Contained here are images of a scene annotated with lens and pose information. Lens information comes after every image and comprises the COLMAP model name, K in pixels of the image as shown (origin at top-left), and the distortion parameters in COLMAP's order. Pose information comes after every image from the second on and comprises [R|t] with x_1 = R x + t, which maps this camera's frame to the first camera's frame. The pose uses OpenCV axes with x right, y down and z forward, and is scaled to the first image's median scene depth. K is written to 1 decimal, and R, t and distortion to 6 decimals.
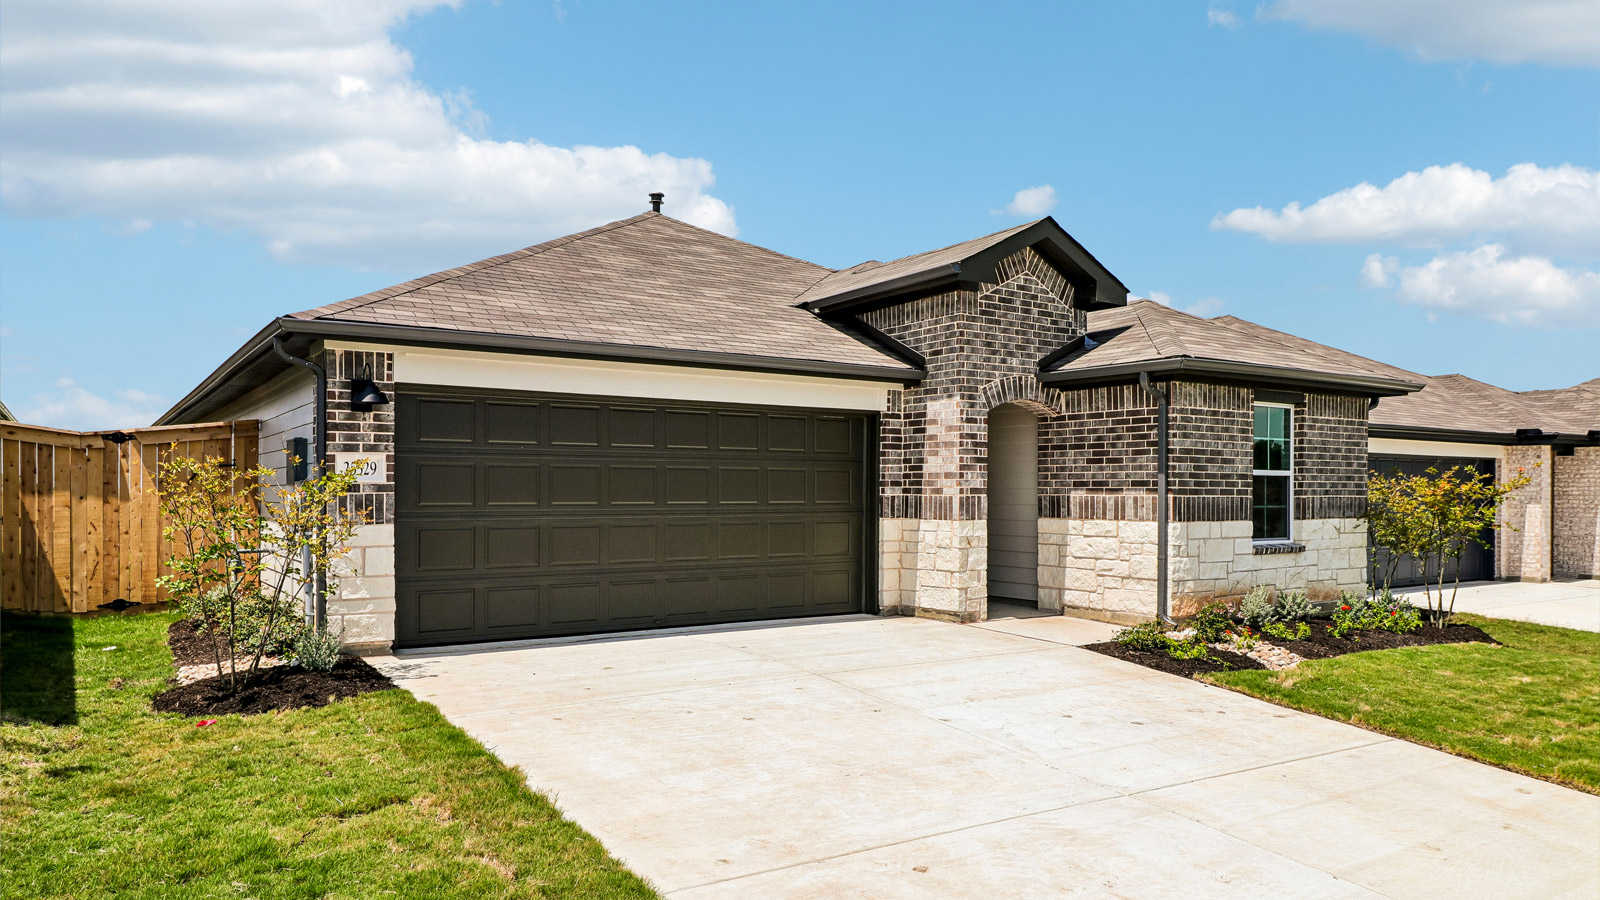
lens RADIAL K [[1096.0, 0, 800.1], [0, 1096.0, 450.3], [0, 0, 1]] dist [0.011169, 0.000673]
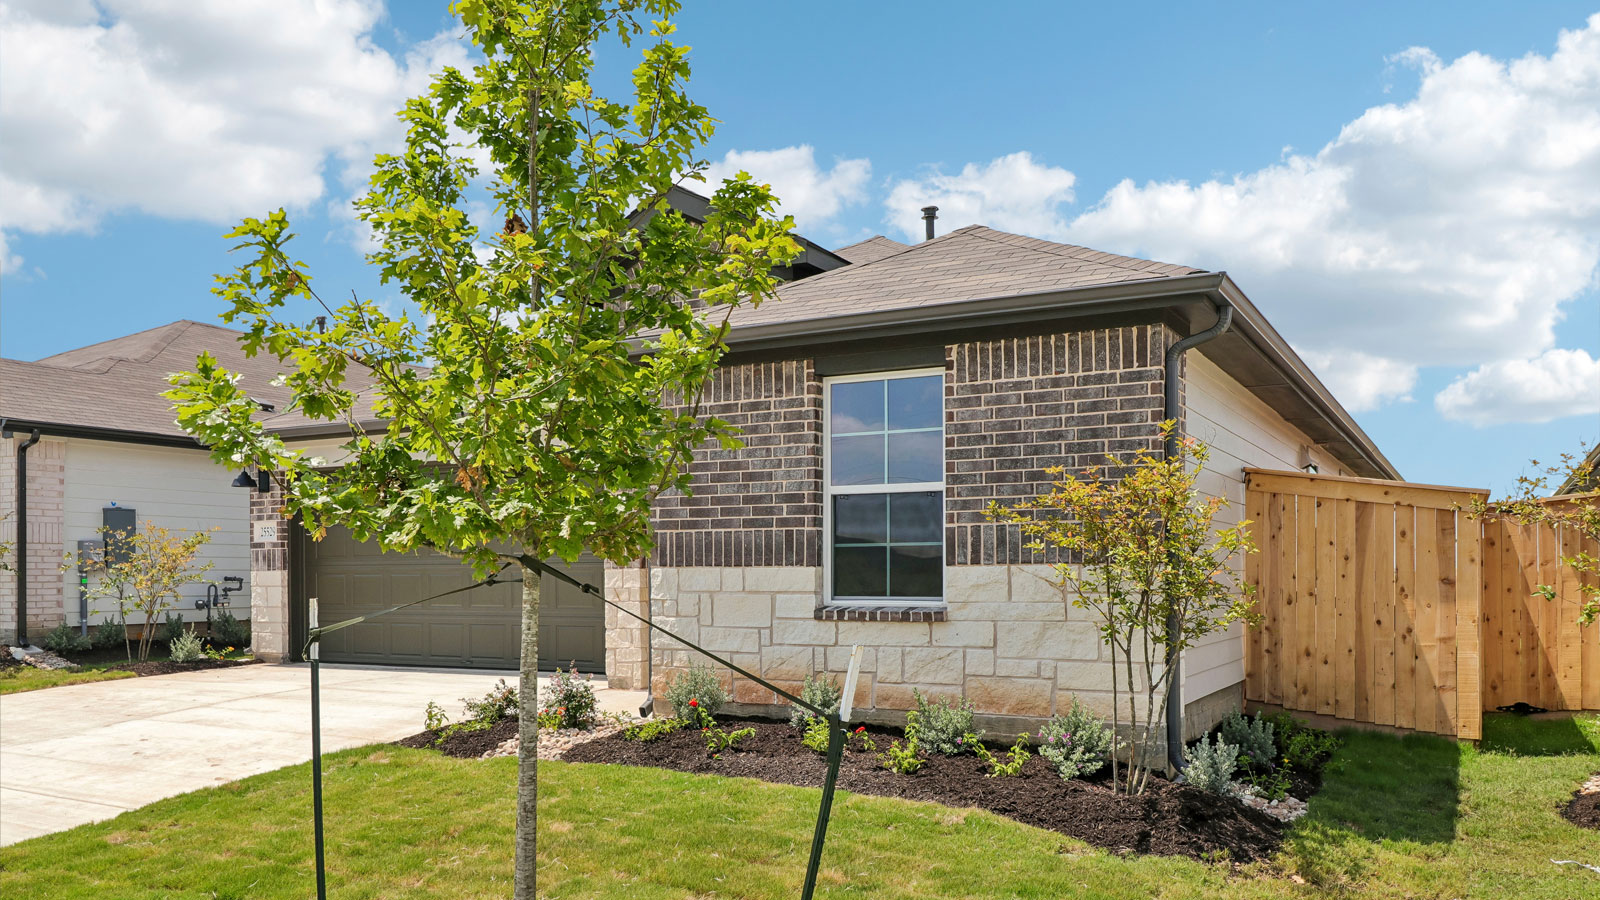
lens RADIAL K [[1234.5, 0, 798.3], [0, 1234.5, 451.8], [0, 0, 1]] dist [-0.001614, -0.001484]
pose [[0.461766, -0.088421, -0.882584, 1.061499], [0.048261, 0.996050, -0.074538, 0.051832], [0.885688, -0.008176, 0.464210, 0.675450]]
